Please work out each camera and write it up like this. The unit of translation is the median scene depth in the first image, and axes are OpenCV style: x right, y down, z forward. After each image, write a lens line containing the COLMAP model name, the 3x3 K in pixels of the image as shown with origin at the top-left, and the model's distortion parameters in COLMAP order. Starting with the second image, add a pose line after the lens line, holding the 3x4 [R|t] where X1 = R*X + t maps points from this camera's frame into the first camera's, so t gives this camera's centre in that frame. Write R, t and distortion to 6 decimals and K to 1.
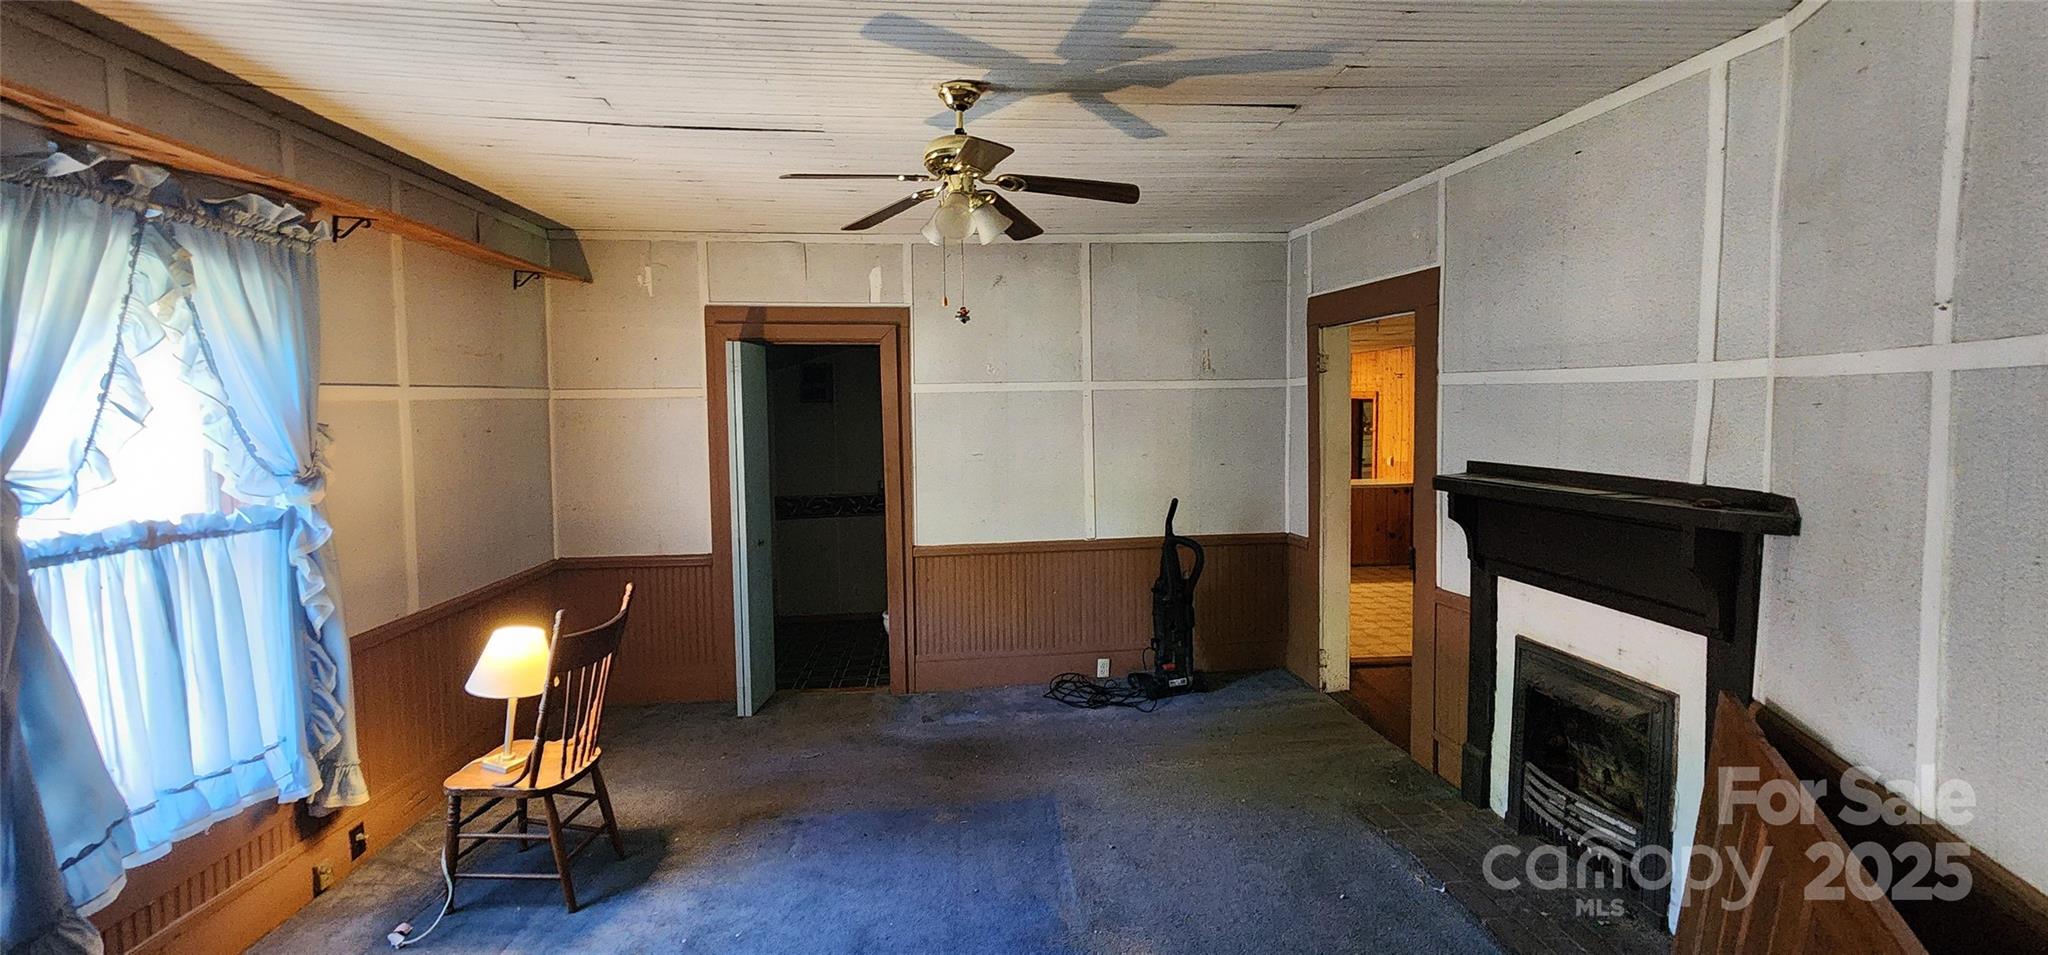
lens RADIAL K [[823.2, 0, 1024.0], [0, 823.2, 477.5], [0, 0, 1]] dist [-0.000346, 0.000035]
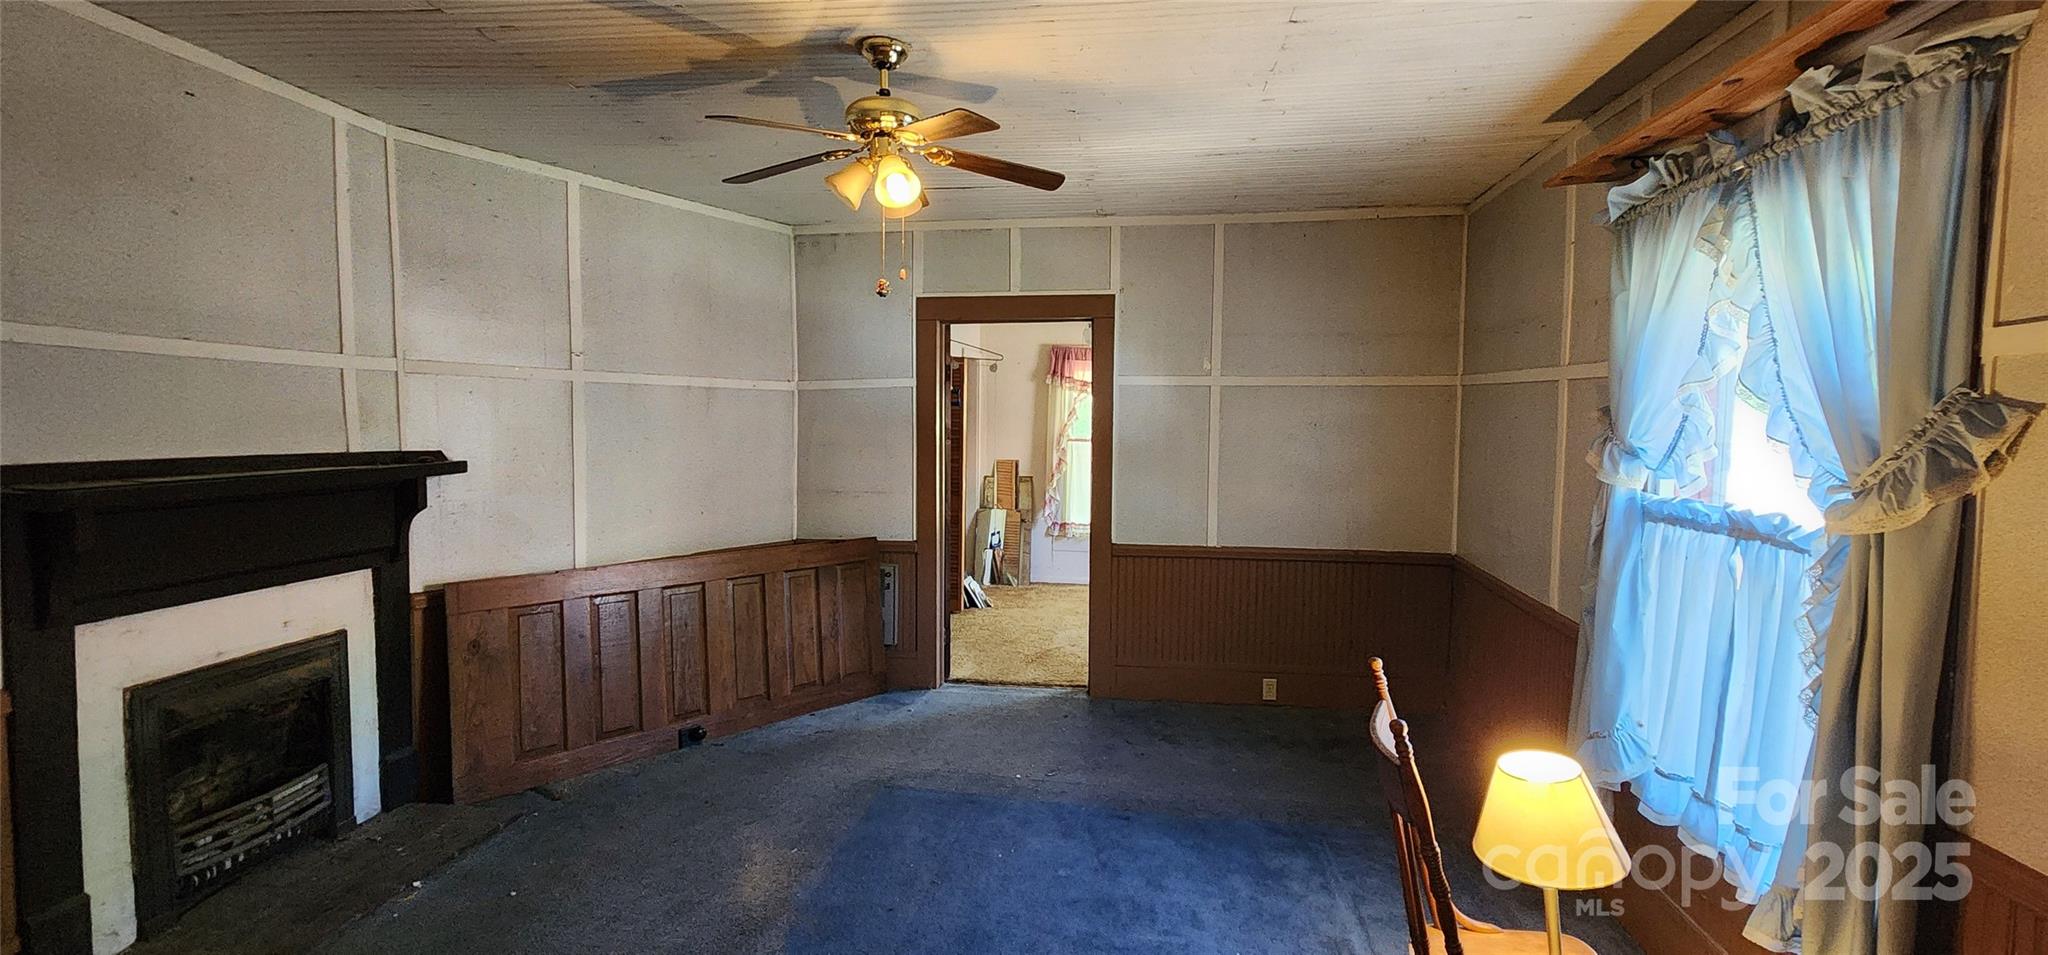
lens RADIAL K [[842.8, 0, 1034.0], [0, 842.8, 458.7], [0, 0, 1]] dist [0.000212, 0.000152]
pose [[-0.962244, -0.018040, 0.271590, -0.488384], [0.017245, 0.991756, 0.126977, -0.118485], [-0.271641, 0.126866, -0.954000, 1.831186]]
